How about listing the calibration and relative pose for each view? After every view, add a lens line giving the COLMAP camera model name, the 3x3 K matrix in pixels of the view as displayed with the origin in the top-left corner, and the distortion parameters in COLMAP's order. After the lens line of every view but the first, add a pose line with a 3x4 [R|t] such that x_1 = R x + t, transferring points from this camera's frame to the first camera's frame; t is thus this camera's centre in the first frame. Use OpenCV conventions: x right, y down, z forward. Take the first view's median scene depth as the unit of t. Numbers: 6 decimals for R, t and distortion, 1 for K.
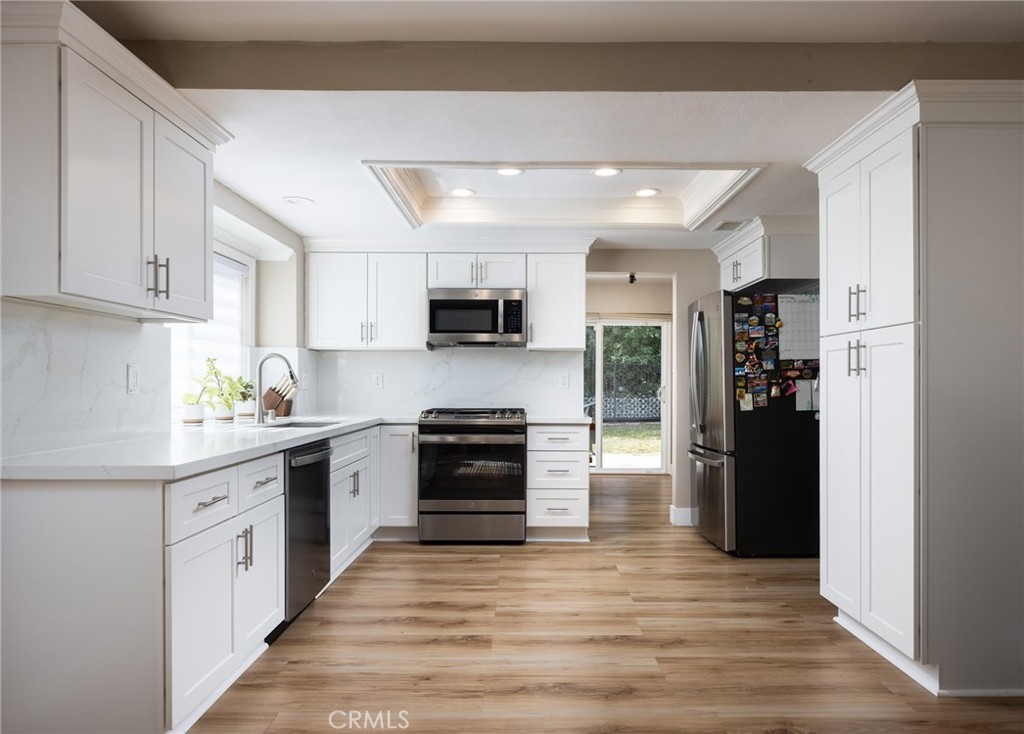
lens RADIAL K [[646.5, 0, 526.7], [0, 646.5, 382.5], [0, 0, 1]] dist [0.000717, 0.000220]
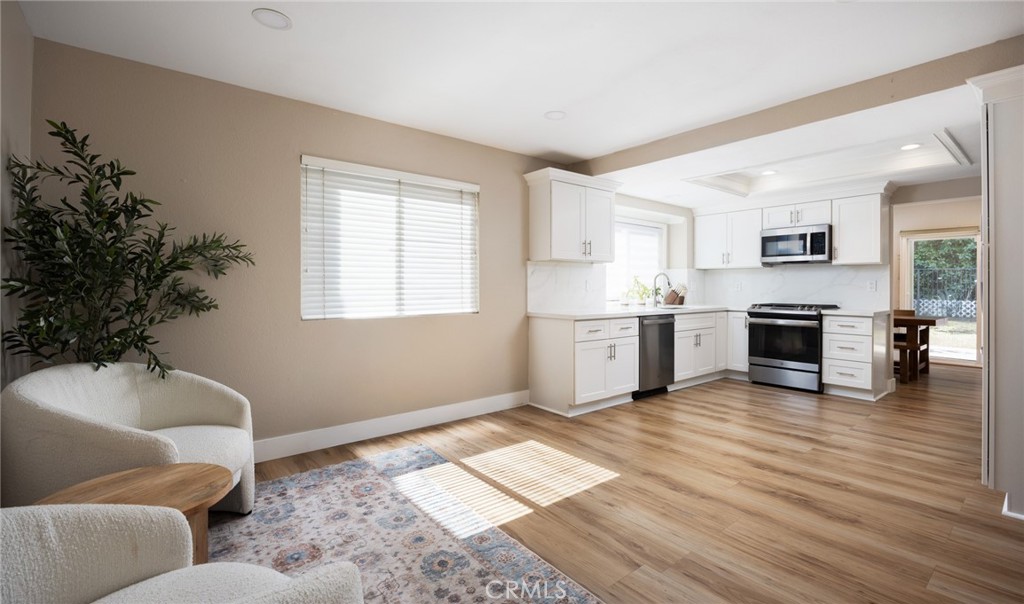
lens RADIAL K [[450.9, 0, 523.3], [0, 450.9, 285.3], [0, 0, 1]] dist [-0.015866, 0.000204]
pose [[0.629162, -0.002206, -0.777271, 0.465437], [-0.000699, 0.999994, -0.003405, -0.000832], [0.777274, 0.002686, 0.629156, -0.250795]]
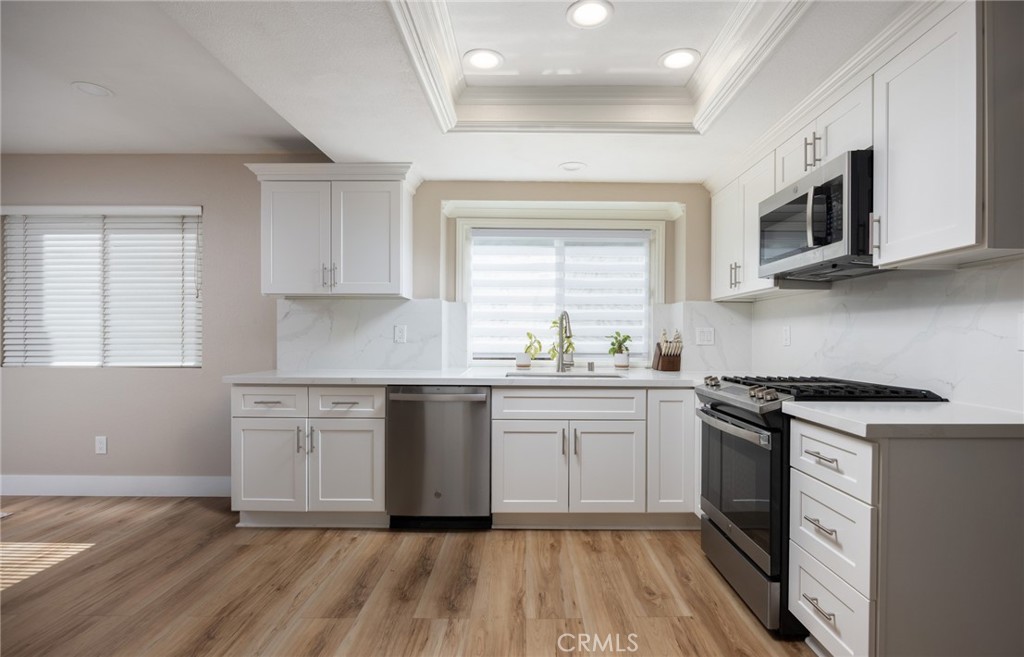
lens RADIAL K [[500.2, 0, 531.3], [0, 500.2, 340.3], [0, 0, 1]] dist [-0.014004, -0.000433]
pose [[0.005493, 0.002285, -0.999982, 0.501520], [-0.005479, 0.999982, 0.002255, 0.004340], [0.999970, 0.005467, 0.005506, 0.980247]]
